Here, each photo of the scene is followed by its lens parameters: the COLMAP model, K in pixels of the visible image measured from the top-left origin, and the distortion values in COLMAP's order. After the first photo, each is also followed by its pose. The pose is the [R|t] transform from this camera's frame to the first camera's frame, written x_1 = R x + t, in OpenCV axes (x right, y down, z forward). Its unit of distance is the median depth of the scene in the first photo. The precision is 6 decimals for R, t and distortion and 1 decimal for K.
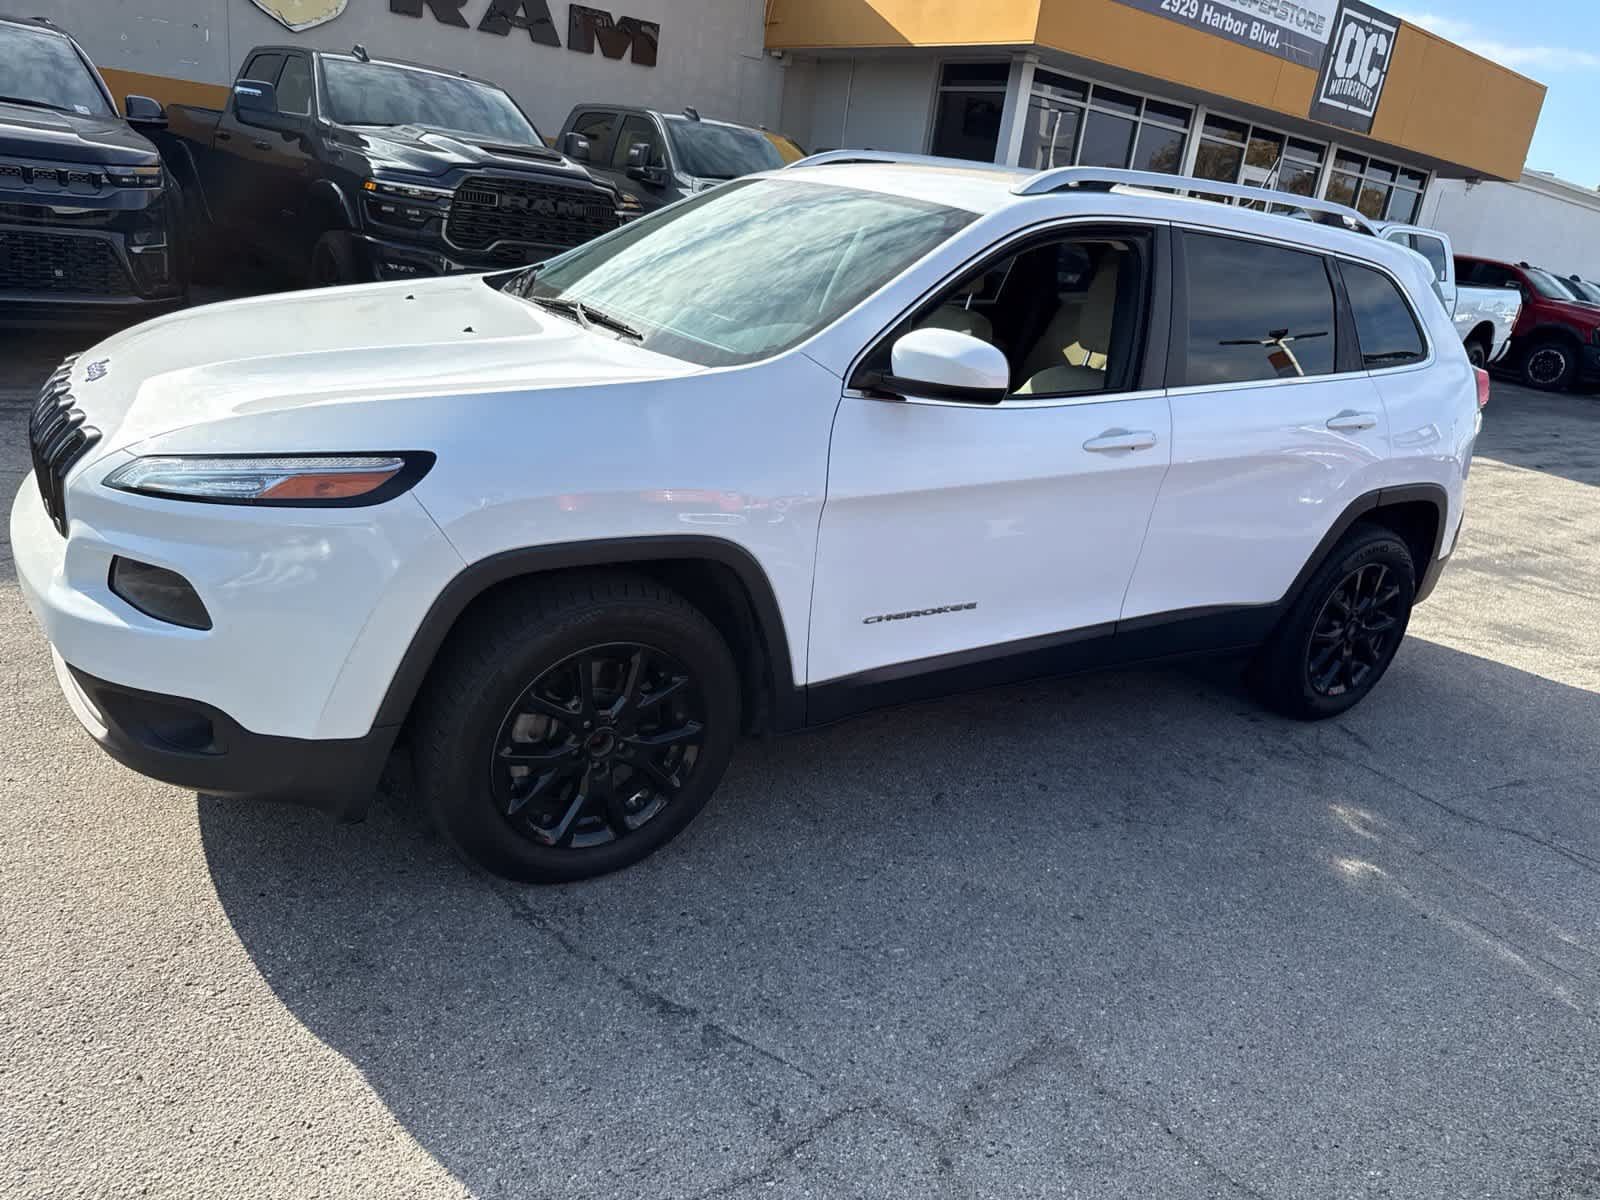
lens RADIAL K [[1135.6, 0, 806.5], [0, 1135.6, 603.8], [0, 0, 1]] dist [0.014007, -0.019272]
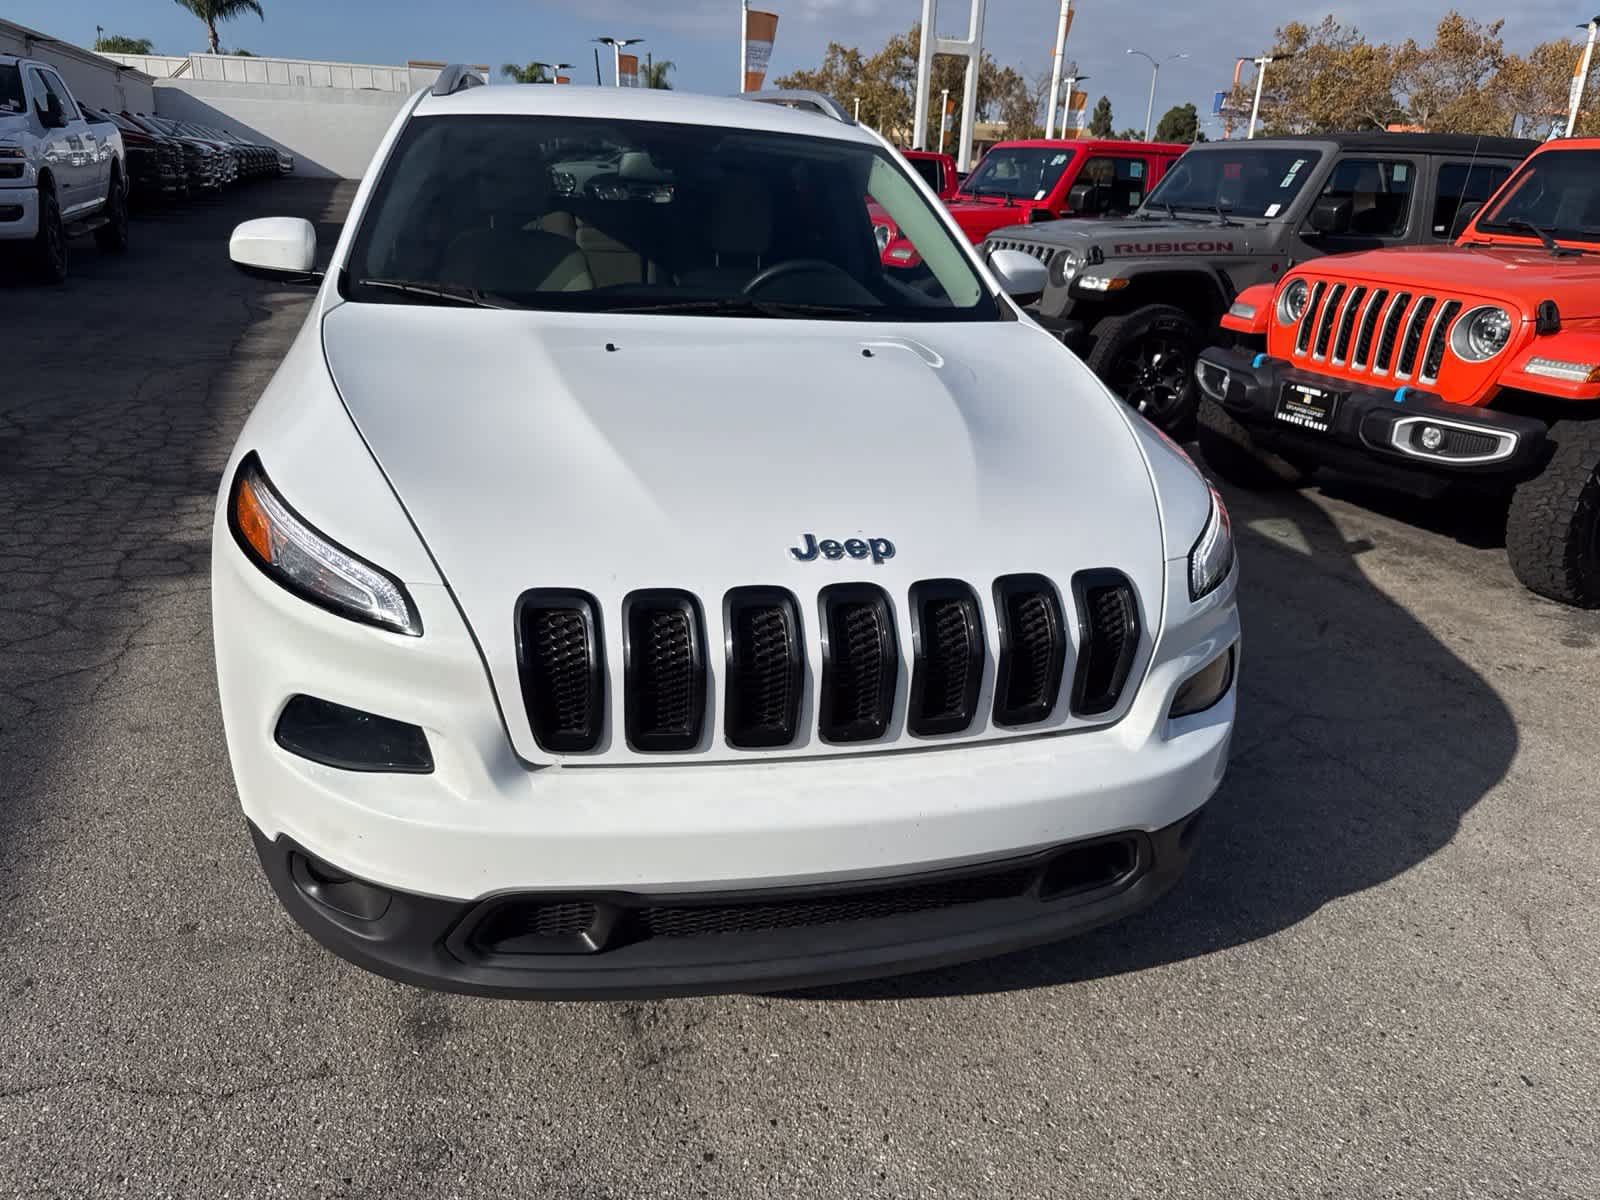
lens RADIAL K [[1135.6, 0, 810.1], [0, 1135.6, 604.9], [0, 0, 1]] dist [0.014007, -0.019272]
pose [[0.302689, -0.441854, 0.844479, -0.723178], [0.305816, 0.884220, 0.353033, -0.249985], [-0.902694, 0.151396, 0.402770, 0.461371]]
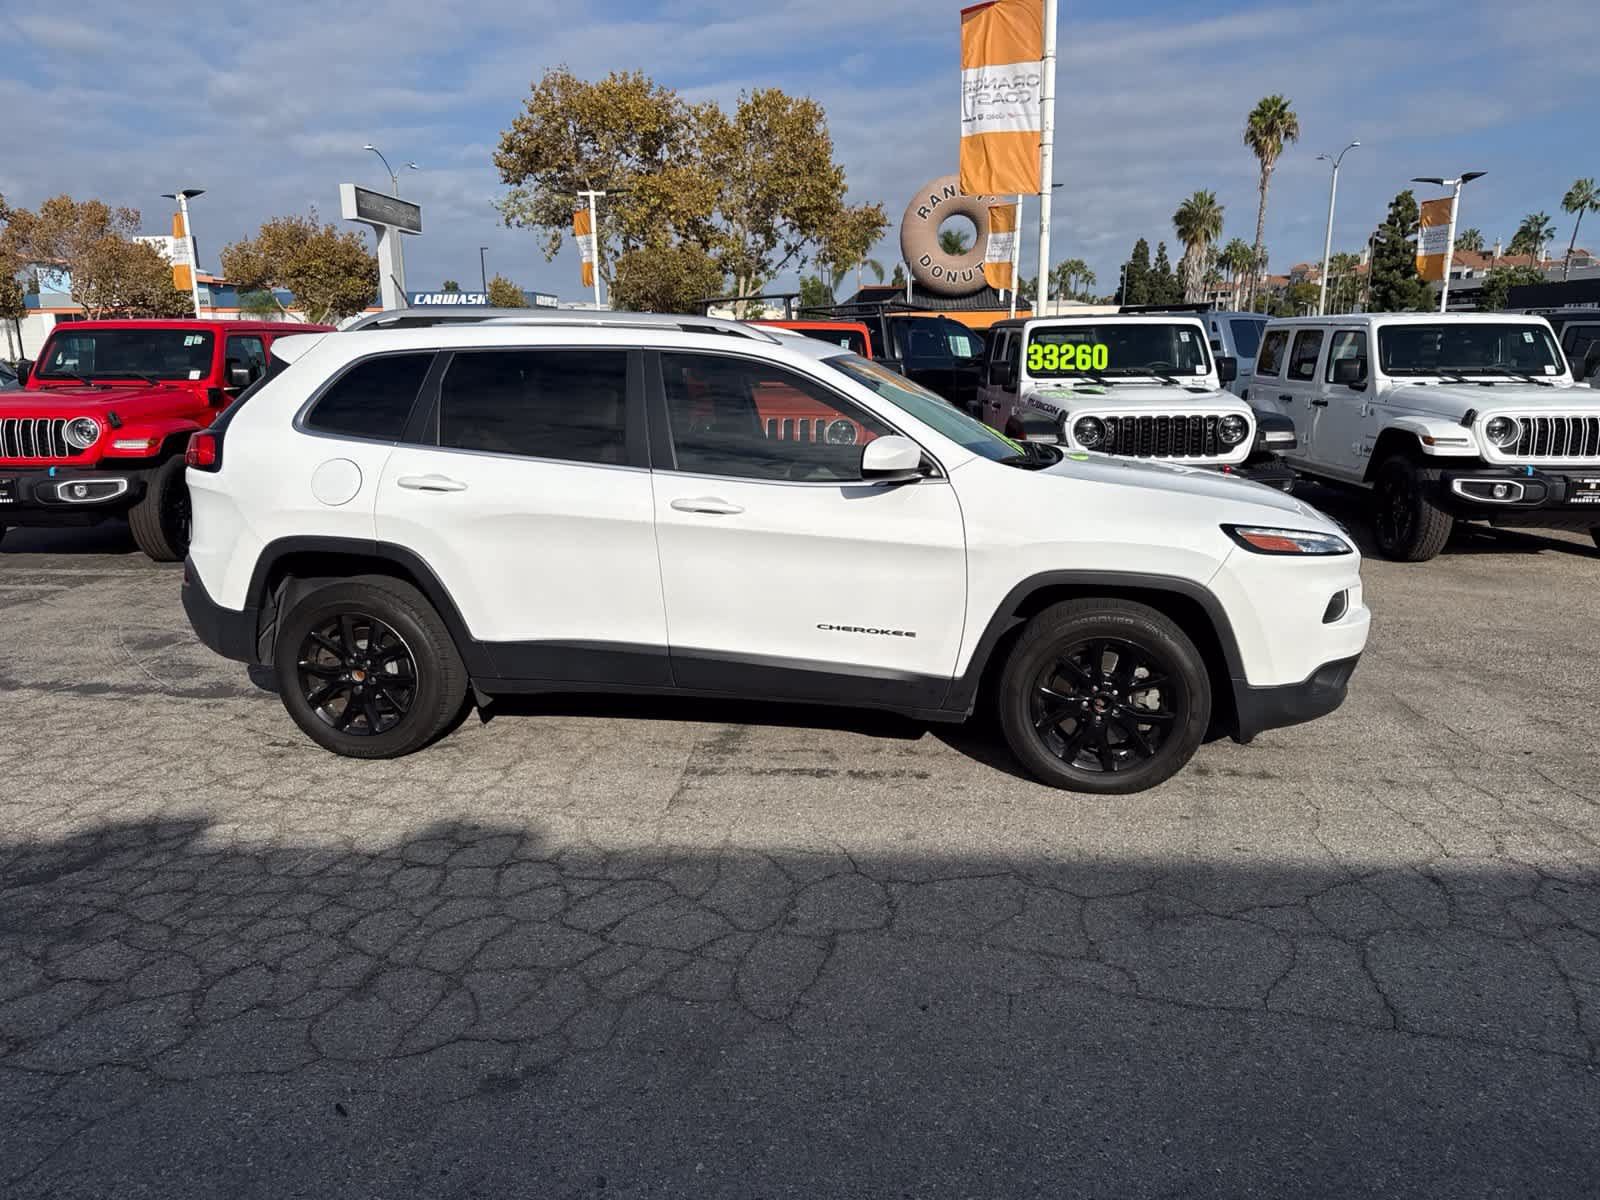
lens RADIAL K [[1135.6, 0, 804.1], [0, 1135.6, 606.3], [0, 0, 1]] dist [0.014007, -0.019272]
pose [[-0.750276, -0.265423, 0.605506, -0.710992], [0.129762, 0.838936, 0.528534, -0.691054], [-0.648266, 0.475118, -0.594992, 1.633612]]
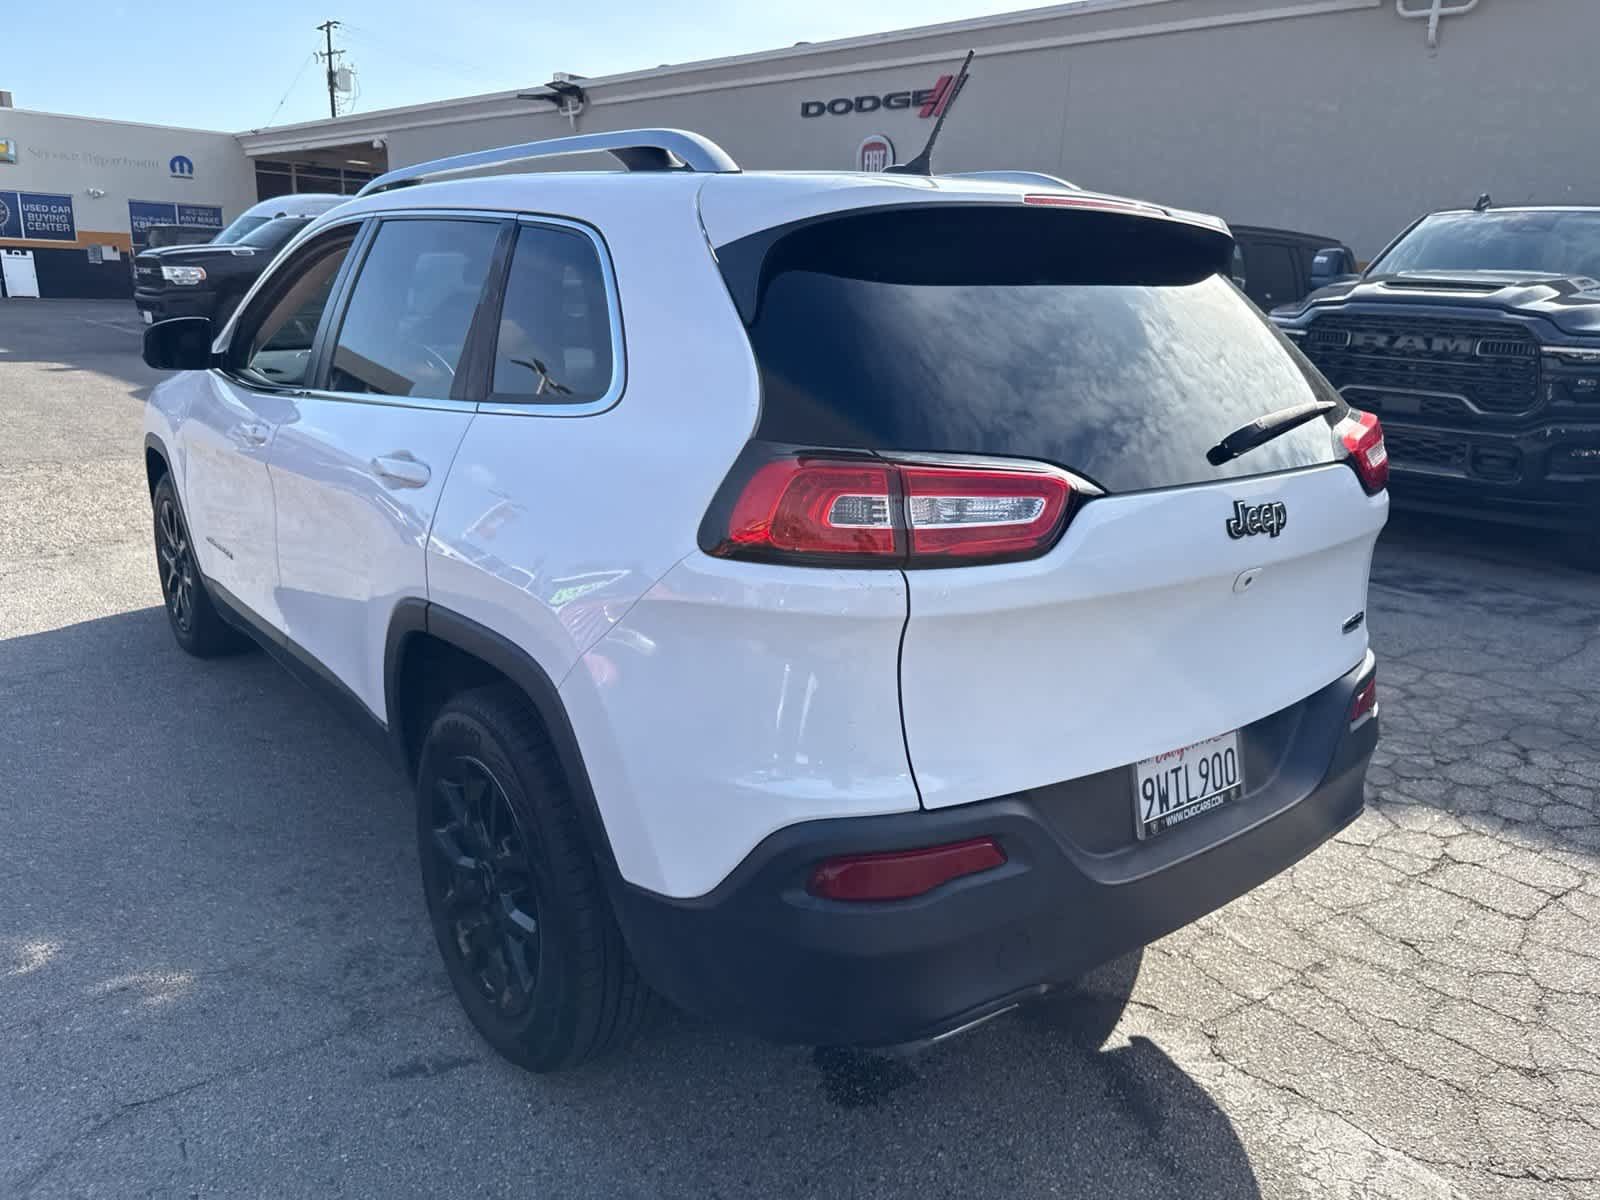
lens RADIAL K [[1135.6, 0, 814.8], [0, 1135.6, 605.6], [0, 0, 1]] dist [0.014007, -0.019272]
pose [[0.110125, 0.155428, -0.981690, 0.965994], [-0.355192, 0.928628, 0.107182, -0.204730], [0.928284, 0.336885, 0.157472, 0.974148]]
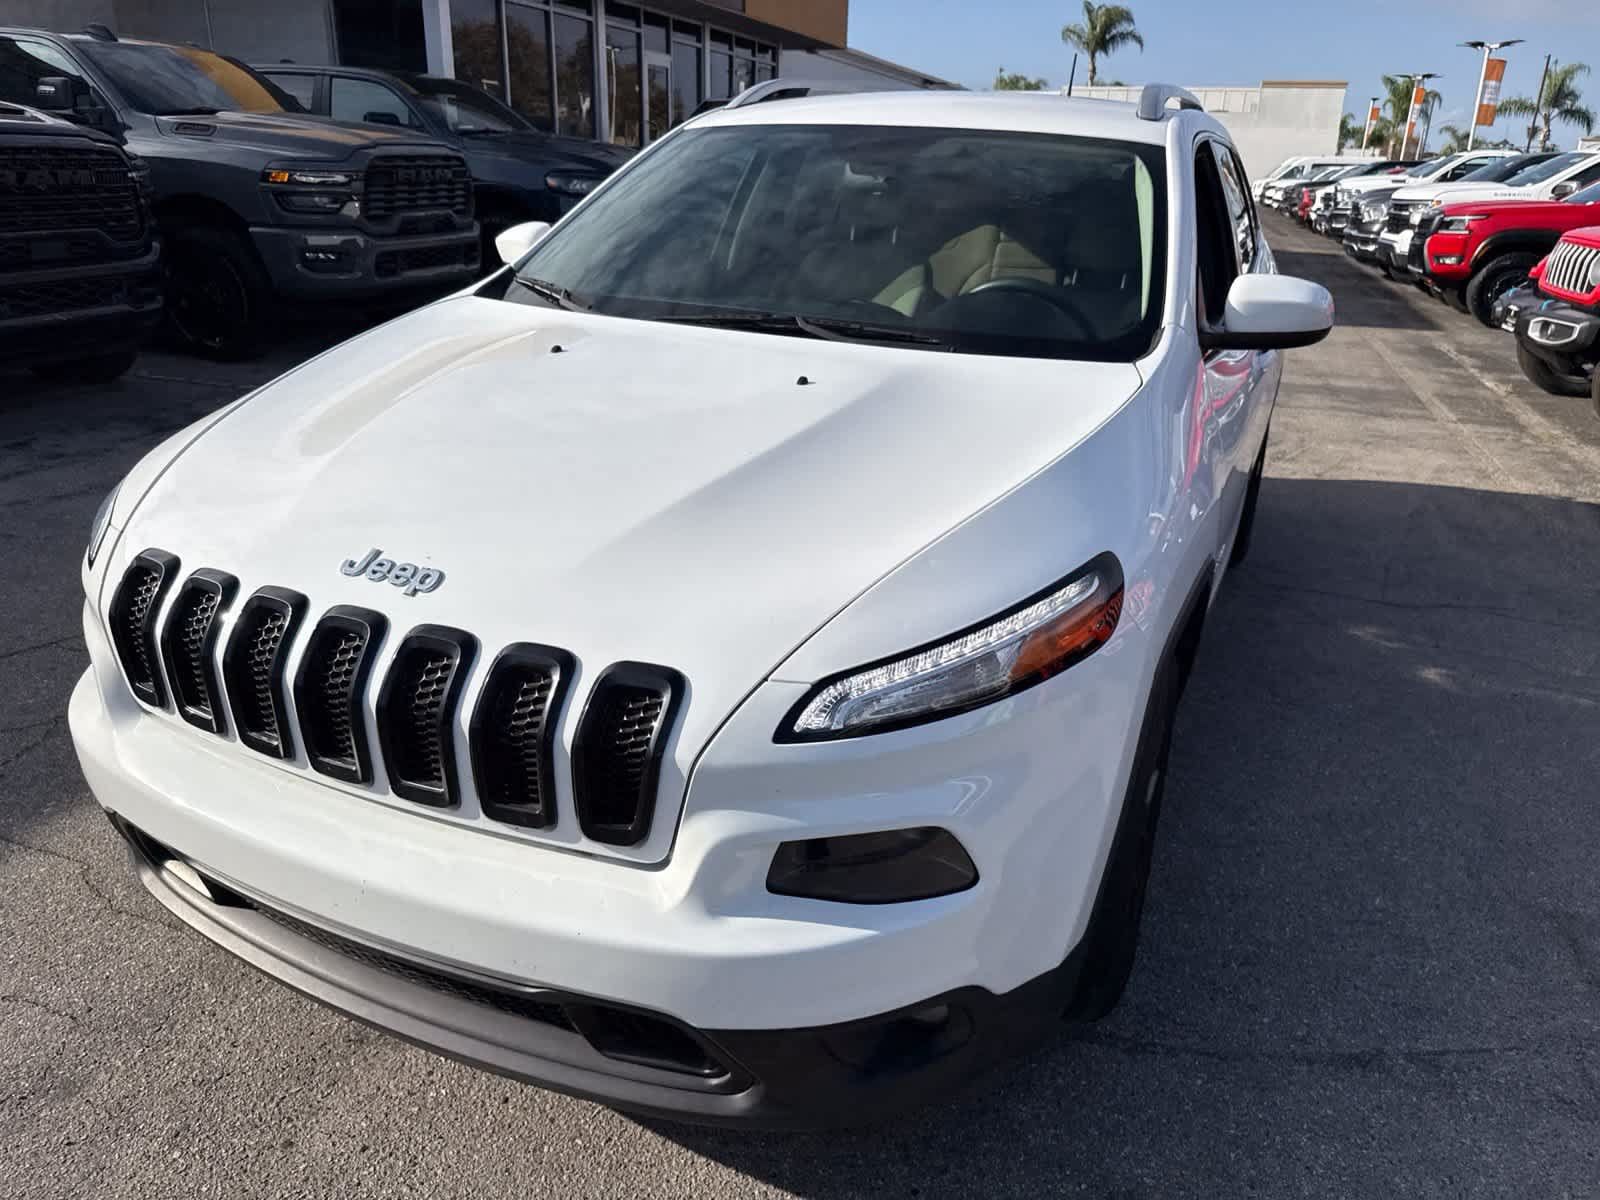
lens RADIAL K [[1135.6, 0, 810.5], [0, 1135.6, 599.1], [0, 0, 1]] dist [0.014007, -0.019272]
pose [[0.828884, -0.293752, 0.476089, -0.442441], [0.253883, 0.955880, 0.147771, -0.135981], [-0.498492, -0.001614, 0.866893, 0.226199]]
